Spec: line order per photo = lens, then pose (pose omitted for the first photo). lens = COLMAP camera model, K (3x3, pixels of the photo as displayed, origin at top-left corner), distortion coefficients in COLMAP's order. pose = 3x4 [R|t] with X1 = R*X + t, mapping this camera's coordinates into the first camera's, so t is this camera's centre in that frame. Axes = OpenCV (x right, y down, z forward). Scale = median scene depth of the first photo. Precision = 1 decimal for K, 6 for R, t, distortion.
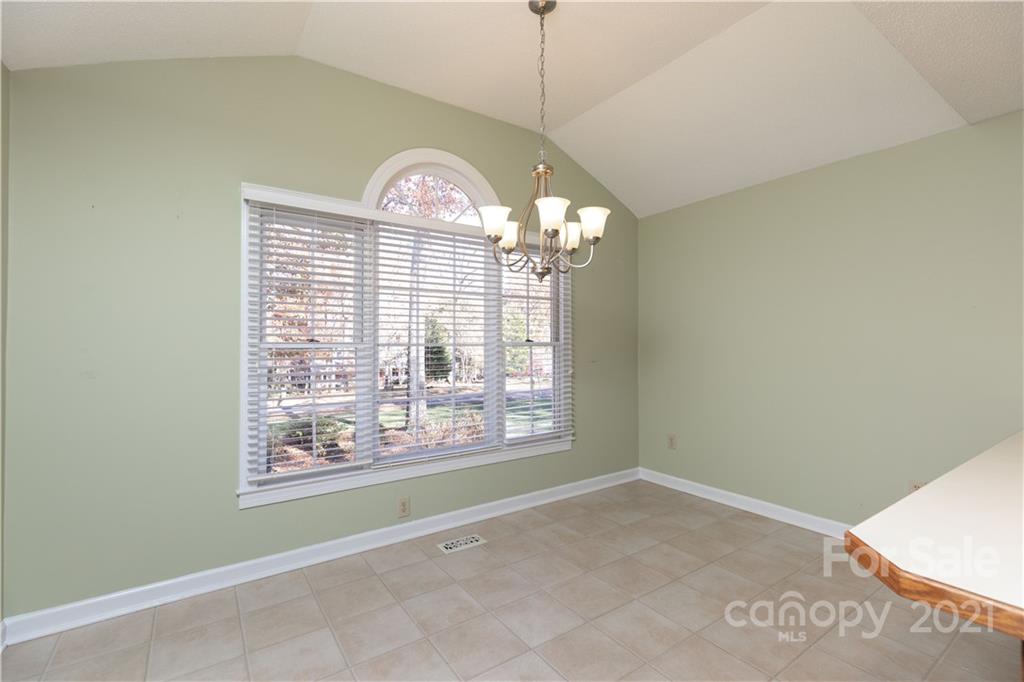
lens RADIAL K [[467.3, 0, 509.7], [0, 467.3, 338.6], [0, 0, 1]] dist [0.012127, -0.000869]
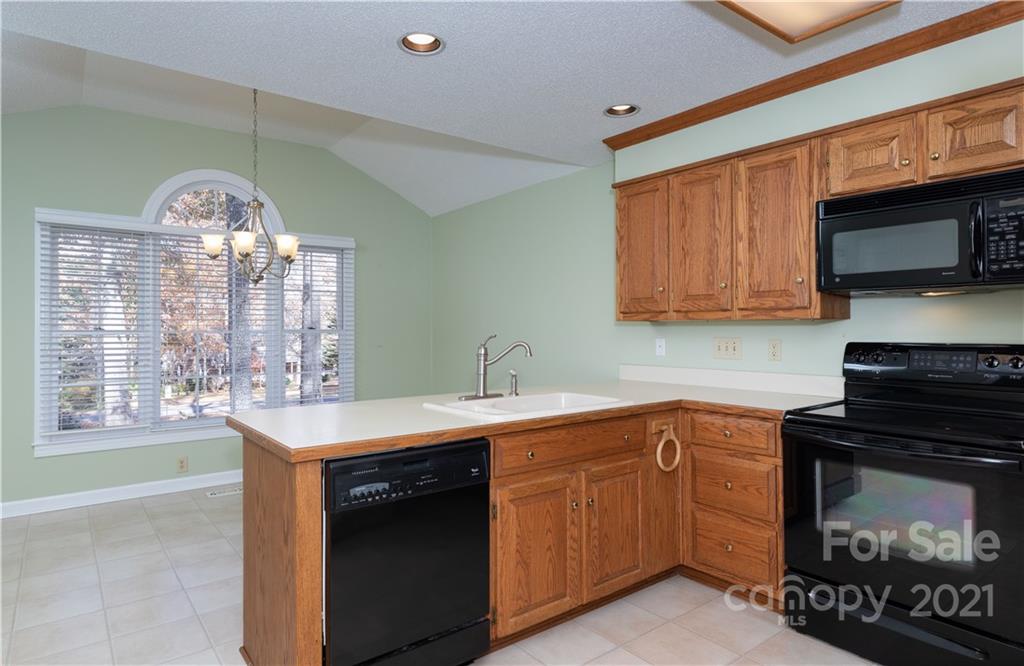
lens RADIAL K [[583.2, 0, 513.0], [0, 583.2, 331.3], [0, 0, 1]] dist [-0.015227, -0.000826]
pose [[0.998389, -0.000654, 0.056738, 0.659387], [0.000185, 0.999966, 0.008274, -0.002882], [-0.056741, -0.008250, 0.998355, -0.672271]]
